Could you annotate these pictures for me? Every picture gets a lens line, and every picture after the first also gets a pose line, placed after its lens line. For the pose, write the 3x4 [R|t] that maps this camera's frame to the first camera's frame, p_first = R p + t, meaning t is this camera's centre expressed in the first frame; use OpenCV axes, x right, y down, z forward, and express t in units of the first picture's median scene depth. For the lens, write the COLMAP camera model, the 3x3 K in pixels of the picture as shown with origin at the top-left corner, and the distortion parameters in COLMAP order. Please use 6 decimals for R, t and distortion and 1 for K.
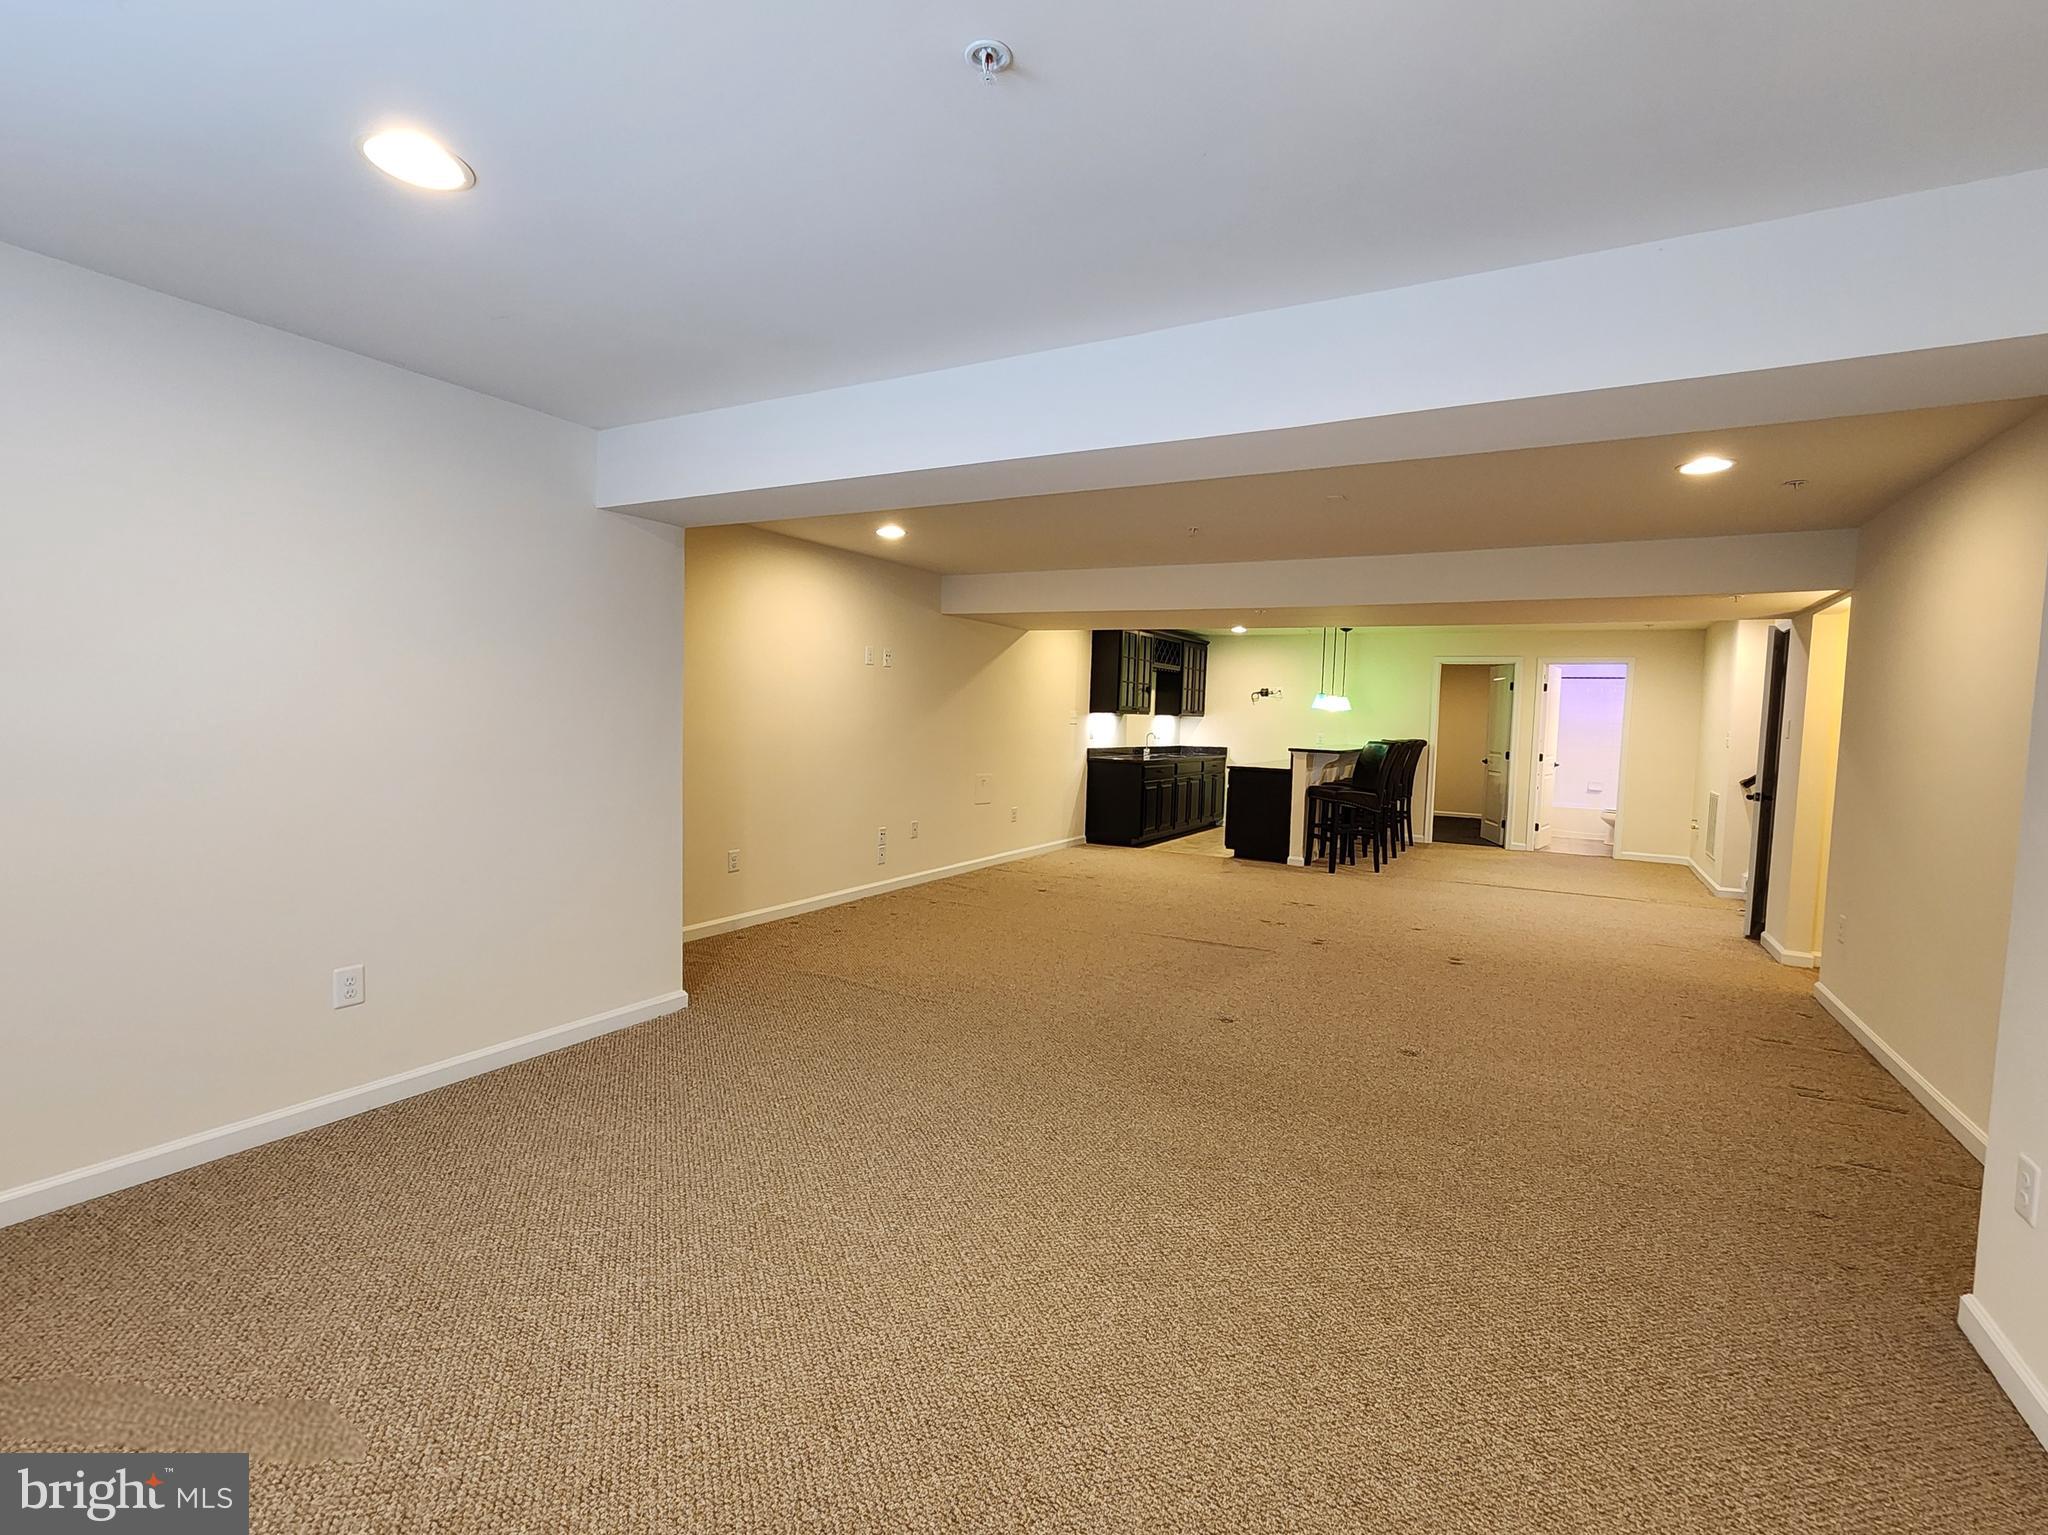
lens RADIAL K [[932.1, 0, 1026.8], [0, 932.1, 779.1], [0, 0, 1]] dist [-0.000043, 0.000027]
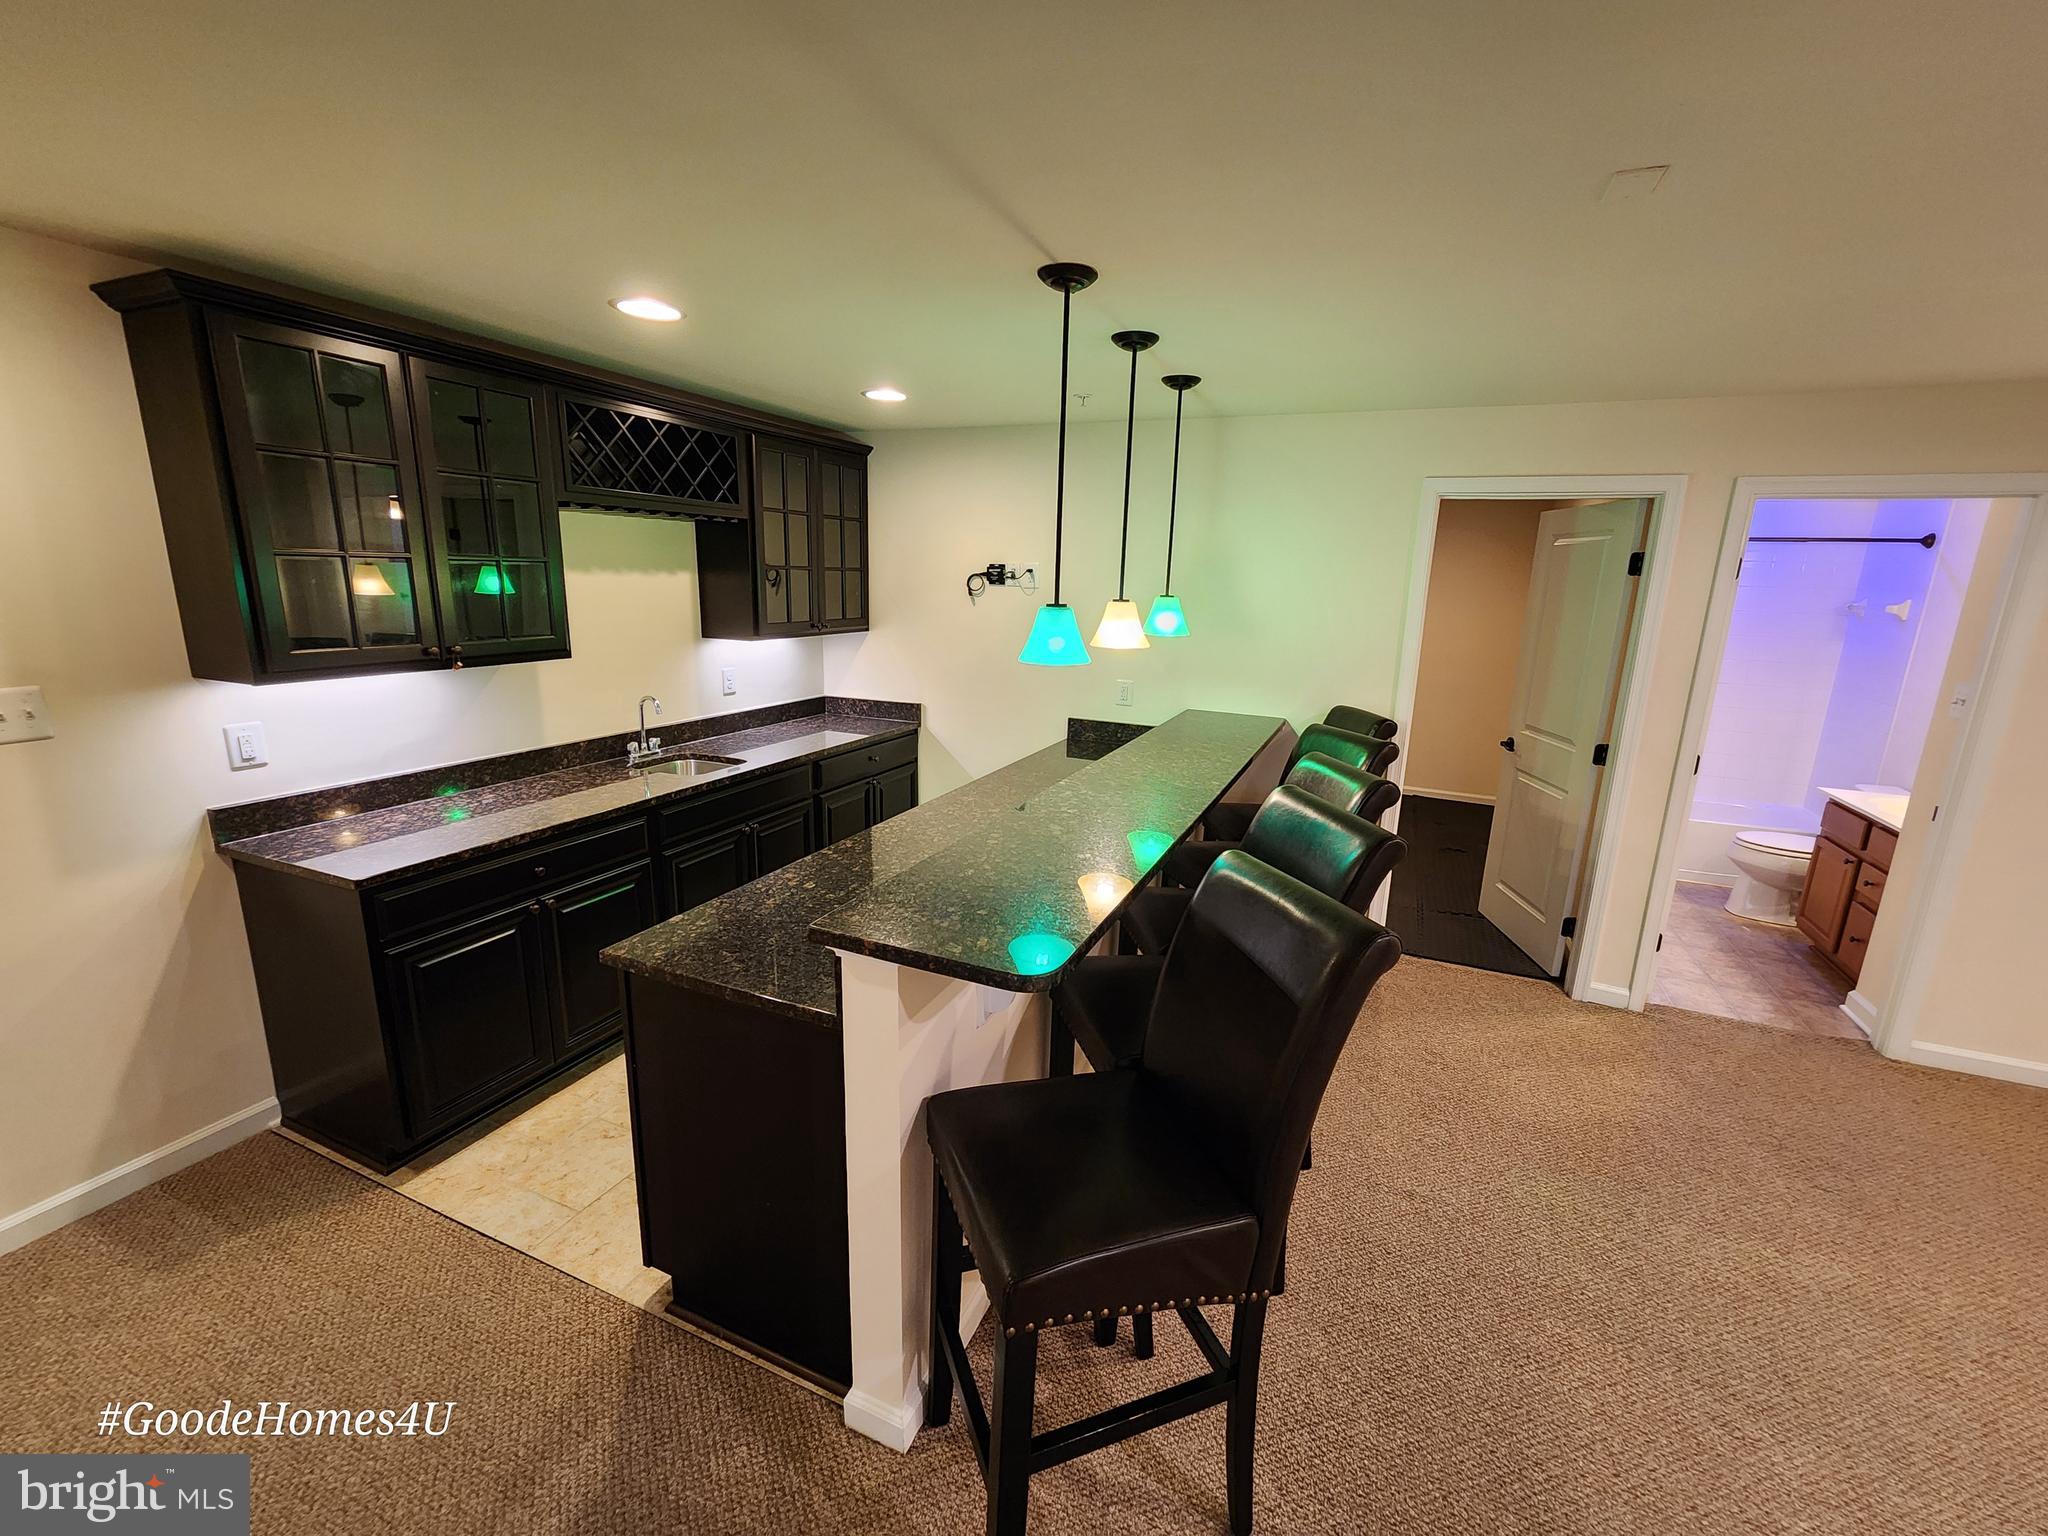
lens RADIAL K [[833.2, 0, 1027.4], [0, 833.2, 759.8], [0, 0, 1]] dist [0.001898, 0.000017]
pose [[0.996625, -0.024901, 0.078223, 0.244674], [0.012038, 0.986916, 0.160788, -0.073443], [-0.081203, -0.159304, 0.983884, 0.645034]]
